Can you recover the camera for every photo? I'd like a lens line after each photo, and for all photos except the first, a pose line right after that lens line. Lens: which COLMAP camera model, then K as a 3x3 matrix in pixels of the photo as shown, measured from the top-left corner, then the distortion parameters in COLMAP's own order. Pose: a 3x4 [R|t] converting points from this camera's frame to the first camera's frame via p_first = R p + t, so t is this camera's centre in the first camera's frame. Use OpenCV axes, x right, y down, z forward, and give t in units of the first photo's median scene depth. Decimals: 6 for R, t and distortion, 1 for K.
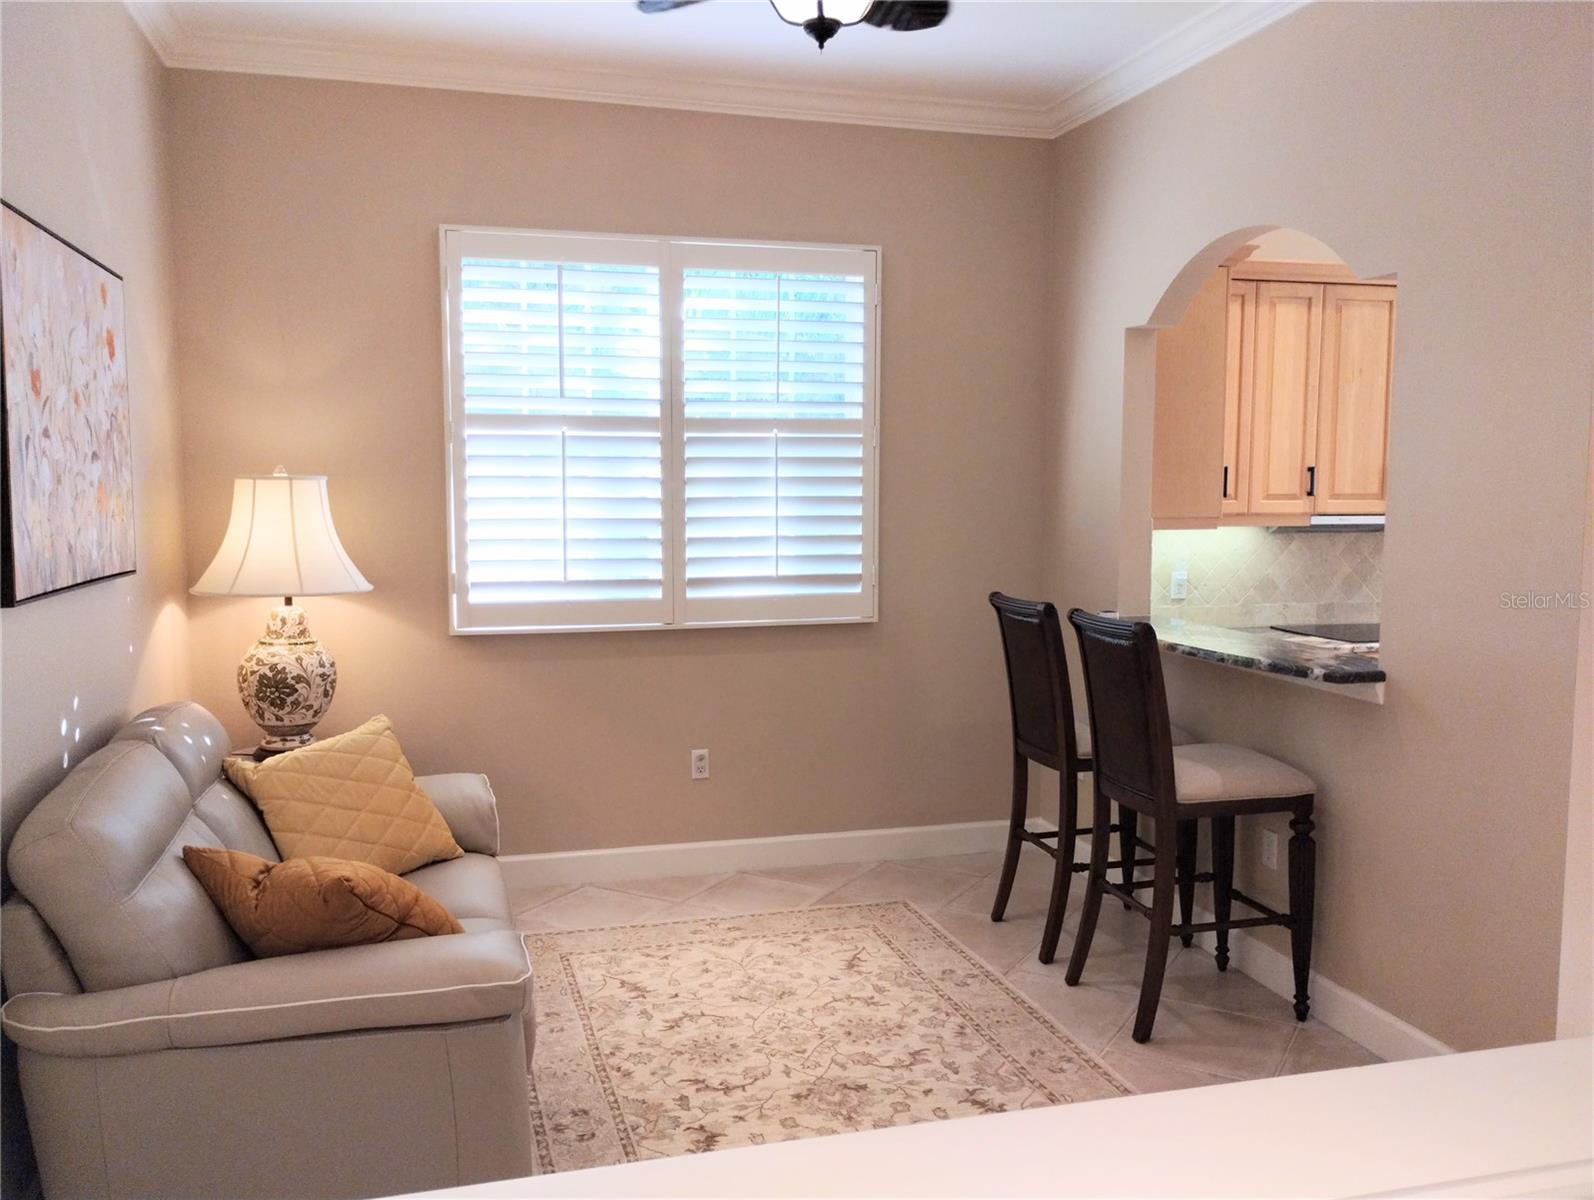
lens RADIAL K [[1316.3, 0, 786.5], [0, 1316.3, 600.5], [0, 0, 1]] dist [0.047655, -0.069555]
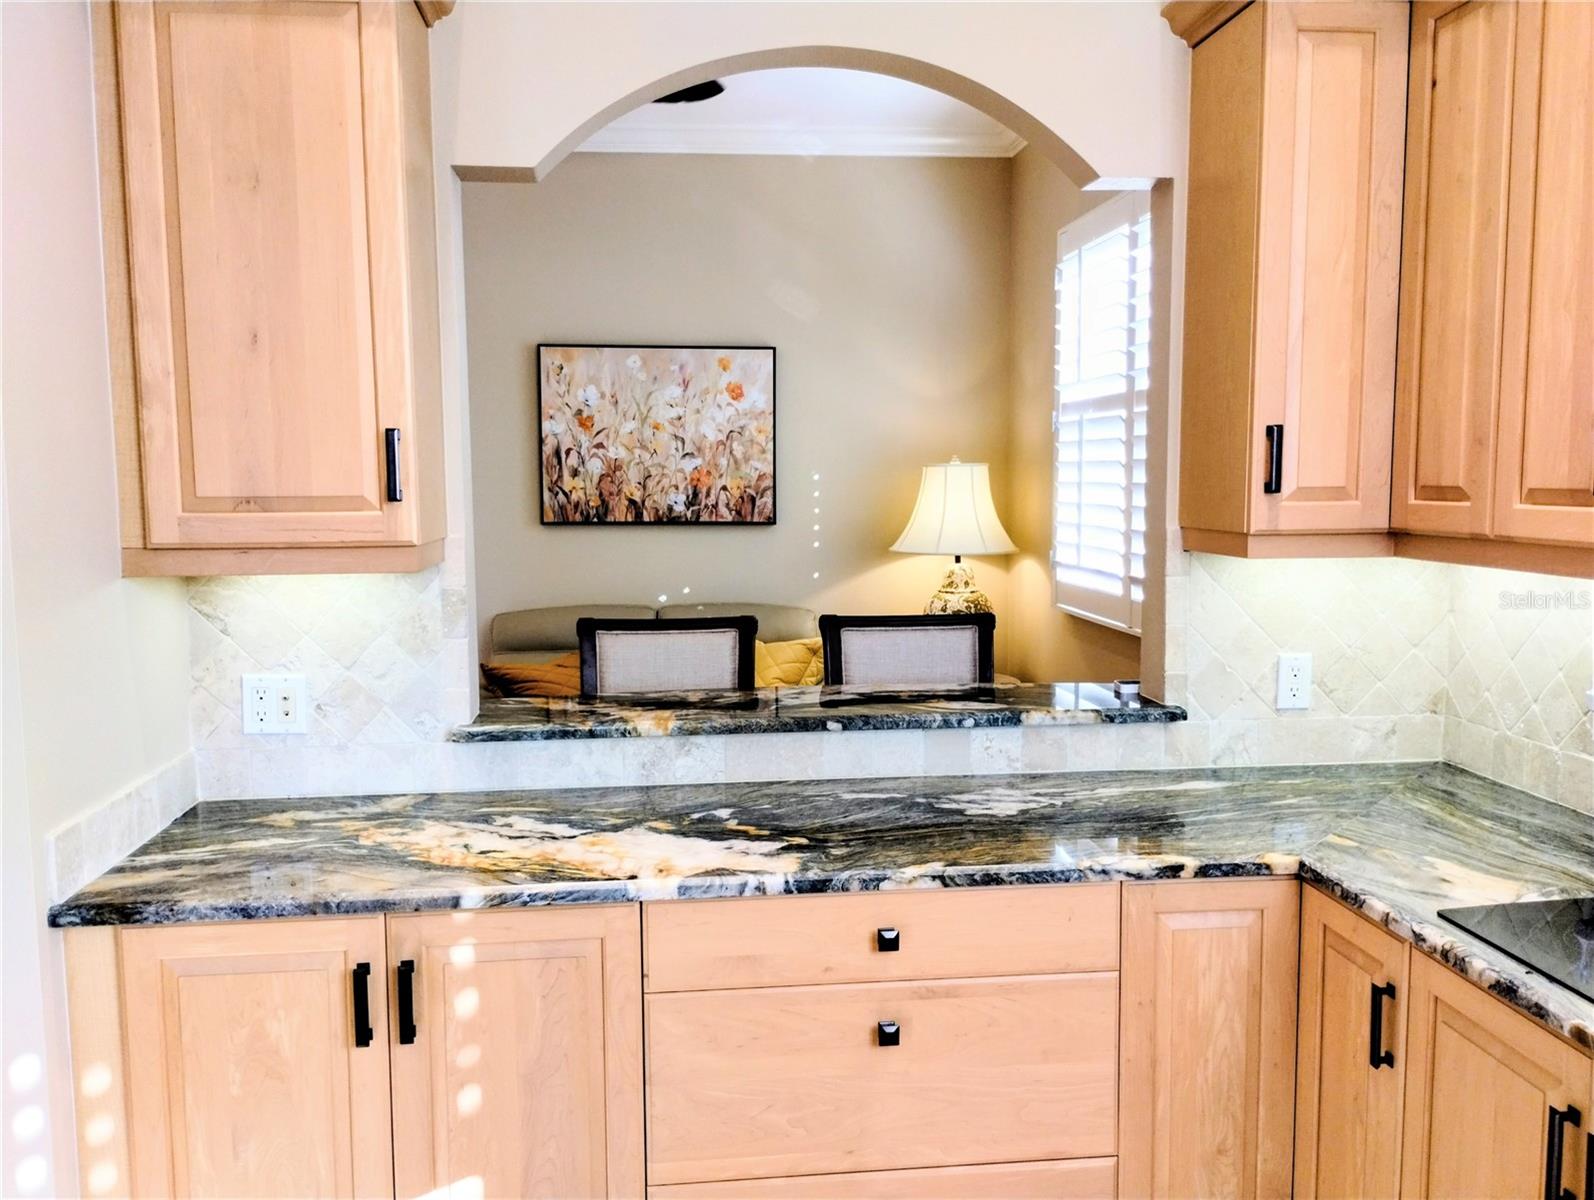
lens RADIAL K [[1316.3, 0, 796.4], [0, 1316.3, 606.0], [0, 0, 1]] dist [0.047655, -0.069555]
pose [[-0.149746, 0.098223, -0.983834, 0.919687], [-0.086713, 0.989914, 0.112028, -0.085679], [0.984915, 0.102087, -0.139718, 1.019384]]
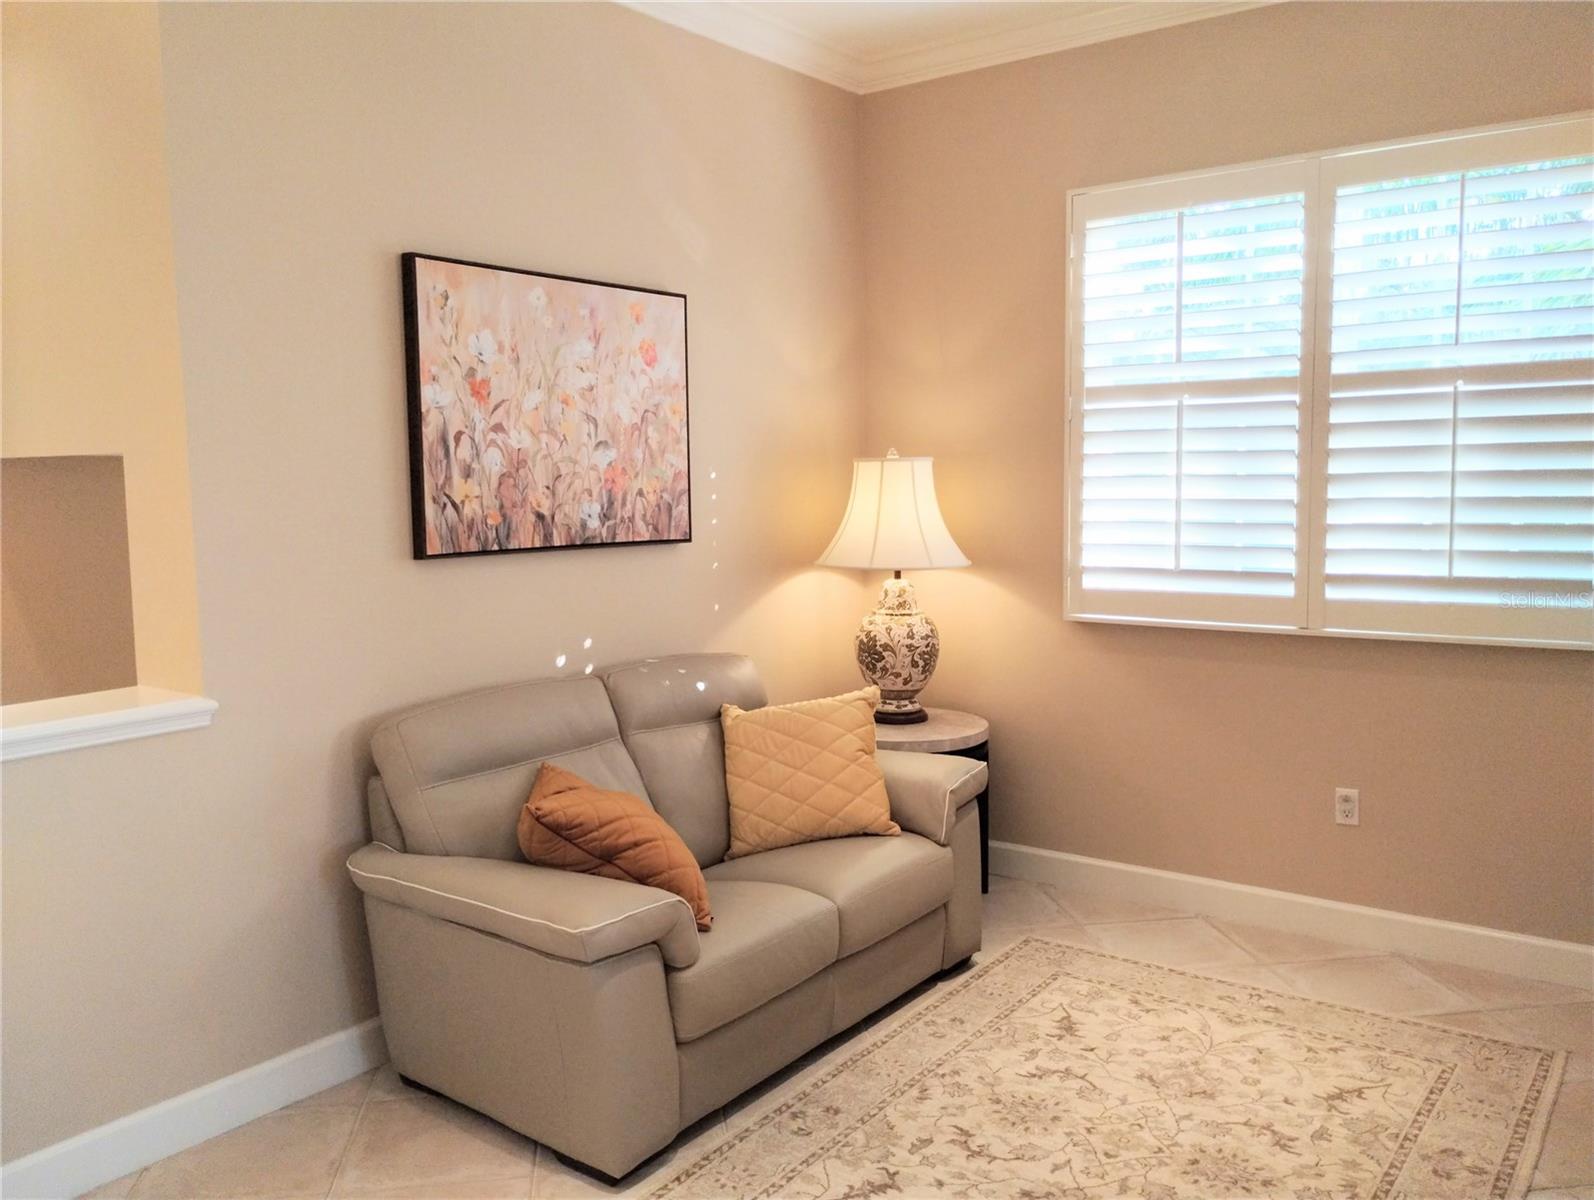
lens RADIAL K [[1316.3, 0, 790.9], [0, 1316.3, 602.1], [0, 0, 1]] dist [0.047655, -0.069555]
pose [[0.615131, 0.066449, -0.785620, 0.406686], [-0.056142, 0.997604, 0.040421, -0.015555], [0.786423, 0.019242, 0.617388, 0.270176]]
